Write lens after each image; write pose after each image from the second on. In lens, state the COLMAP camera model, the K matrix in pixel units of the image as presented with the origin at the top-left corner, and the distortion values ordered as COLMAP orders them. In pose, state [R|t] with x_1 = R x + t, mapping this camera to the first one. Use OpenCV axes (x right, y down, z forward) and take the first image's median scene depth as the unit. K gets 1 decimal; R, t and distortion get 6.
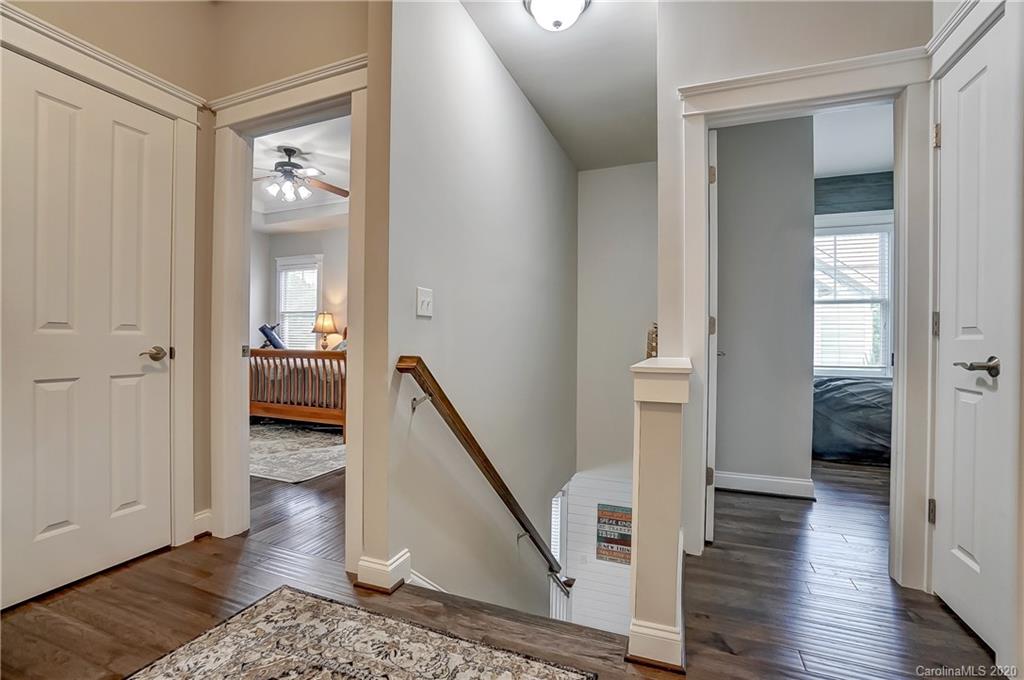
lens RADIAL K [[464.3, 0, 502.4], [0, 464.3, 341.0], [0, 0, 1]] dist [-0.039773, 0.006869]
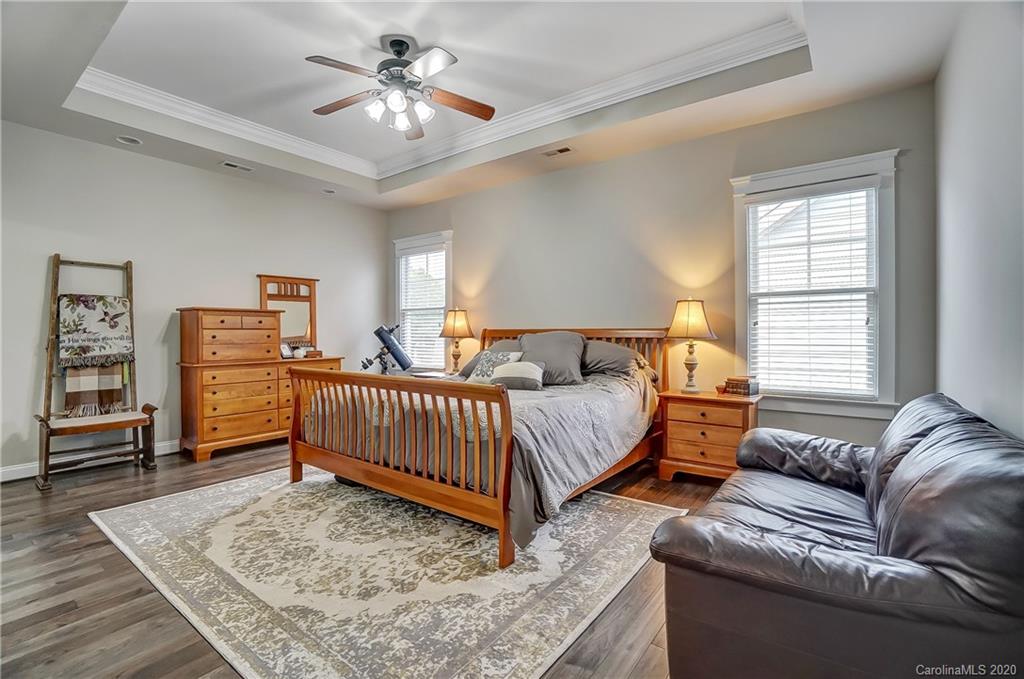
lens RADIAL K [[464.3, 0, 501.9], [0, 464.3, 334.3], [0, 0, 1]] dist [-0.039773, 0.006869]
pose [[0.966298, -0.012385, -0.257128, -0.188764], [0.012639, 0.999920, -0.000666, -0.029808], [0.257116, -0.002606, 0.966377, 0.463038]]
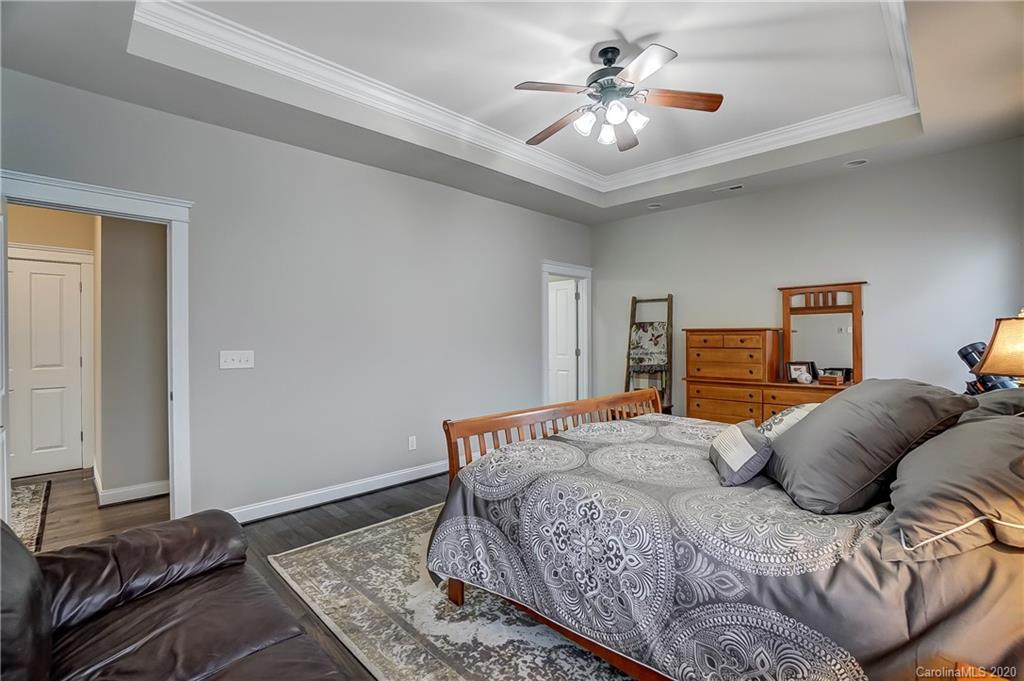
lens RADIAL K [[464.3, 0, 505.1], [0, 464.3, 333.2], [0, 0, 1]] dist [-0.039773, 0.006869]
pose [[-0.392873, -0.012973, -0.919501, 0.104738], [-0.000025, 0.999901, -0.014097, -0.062918], [0.919593, -0.005515, -0.392834, 1.142094]]
